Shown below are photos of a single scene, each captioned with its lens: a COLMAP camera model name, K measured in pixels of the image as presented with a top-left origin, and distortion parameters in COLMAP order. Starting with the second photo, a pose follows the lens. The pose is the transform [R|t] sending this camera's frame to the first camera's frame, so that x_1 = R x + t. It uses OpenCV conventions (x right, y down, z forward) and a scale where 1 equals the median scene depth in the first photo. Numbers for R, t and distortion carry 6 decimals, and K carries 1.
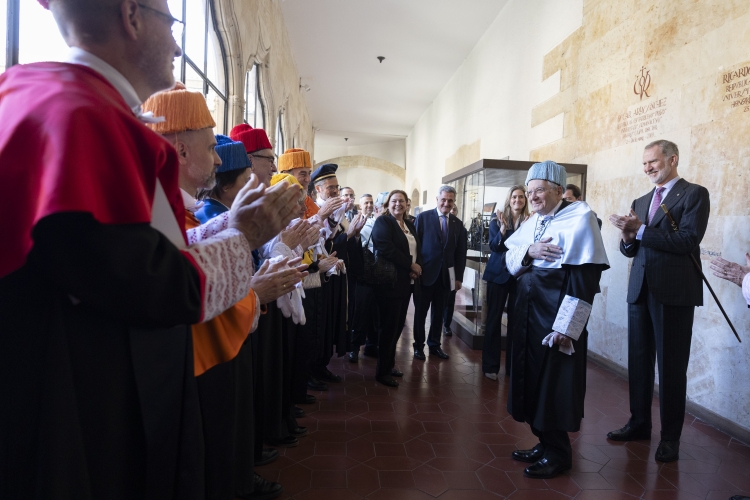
lens RADIAL K [[503.2, 0, 375.5], [0, 503.2, 247.0], [0, 0, 1]] dist [-0.005639, 0.002640]
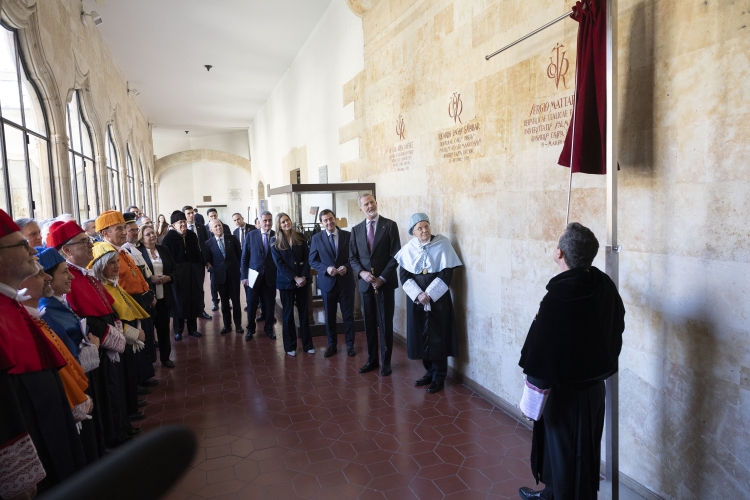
lens RADIAL K [[503.2, 0, 376.2], [0, 503.2, 252.0], [0, 0, 1]] dist [-0.005639, 0.002640]
pose [[0.961194, -0.098357, 0.257744, 0.072458], [0.081067, 0.993738, 0.076897, -0.081197], [-0.263693, -0.053018, 0.963148, -0.218209]]
